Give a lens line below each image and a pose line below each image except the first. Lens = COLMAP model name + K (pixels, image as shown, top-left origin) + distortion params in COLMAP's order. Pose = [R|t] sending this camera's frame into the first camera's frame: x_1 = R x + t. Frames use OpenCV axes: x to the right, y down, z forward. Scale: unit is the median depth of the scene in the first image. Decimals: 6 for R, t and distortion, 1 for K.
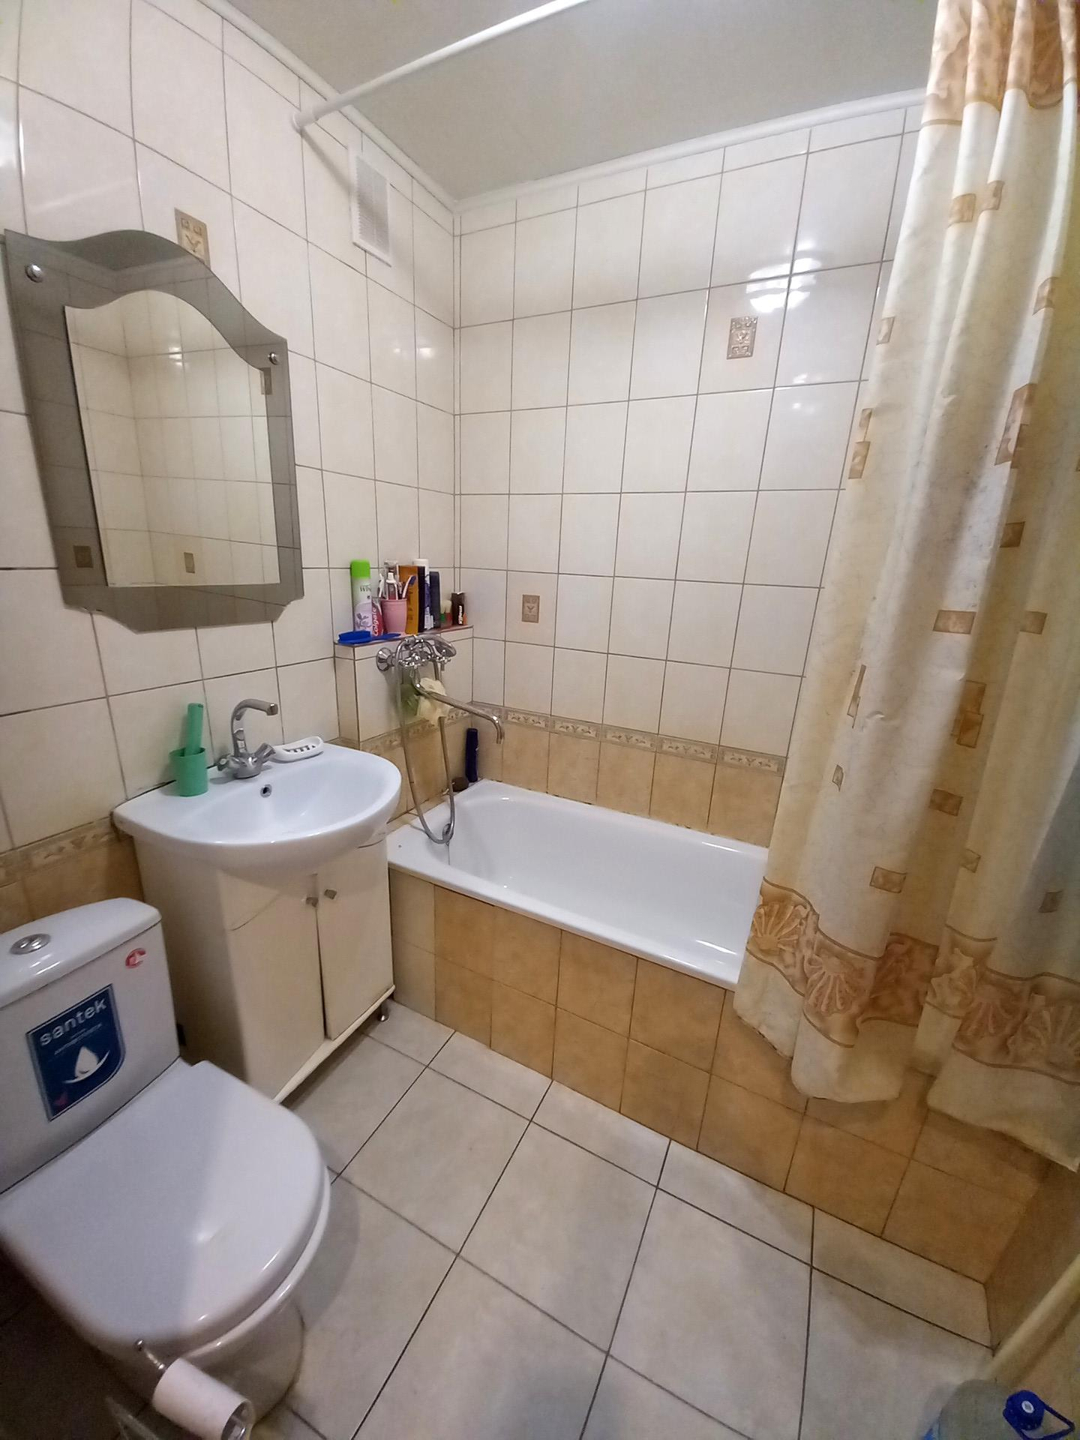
lens RADIAL K [[567.2, 0, 531.8], [0, 567.2, 737.2], [0, 0, 1]] dist [0.029189, -0.016689]
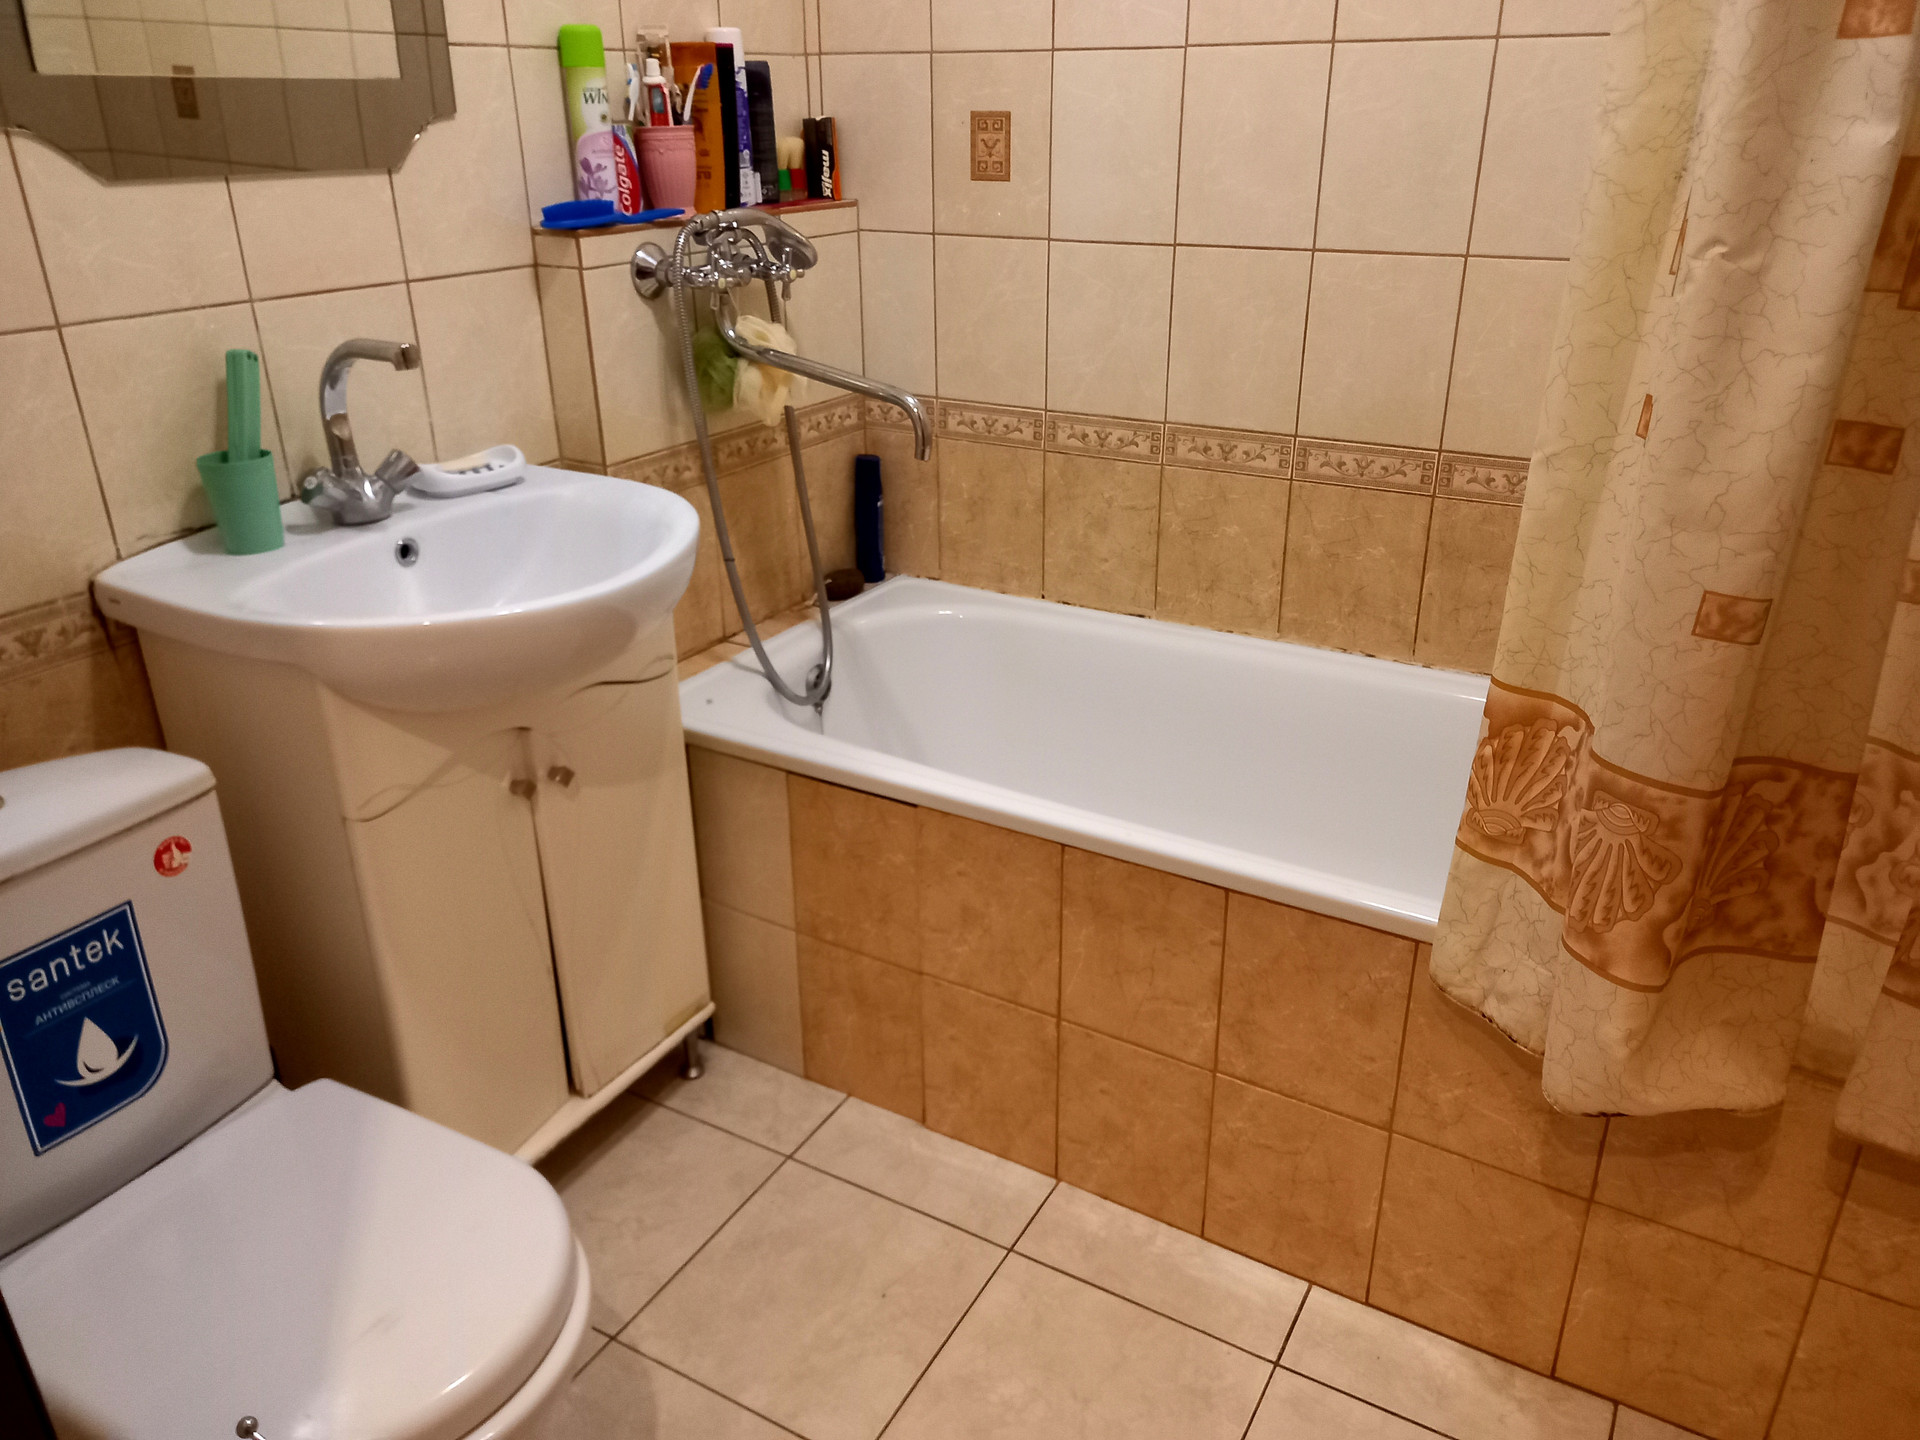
lens RADIAL K [[1408.9, 0, 969.0], [0, 1408.9, 723.1], [0, 0, 1]] dist [0.079707, -0.078827]
pose [[0.997891, -0.026173, -0.059402, 0.048186], [0.032144, 0.994276, 0.101894, 0.127479], [0.056395, -0.103589, 0.993020, -0.124346]]
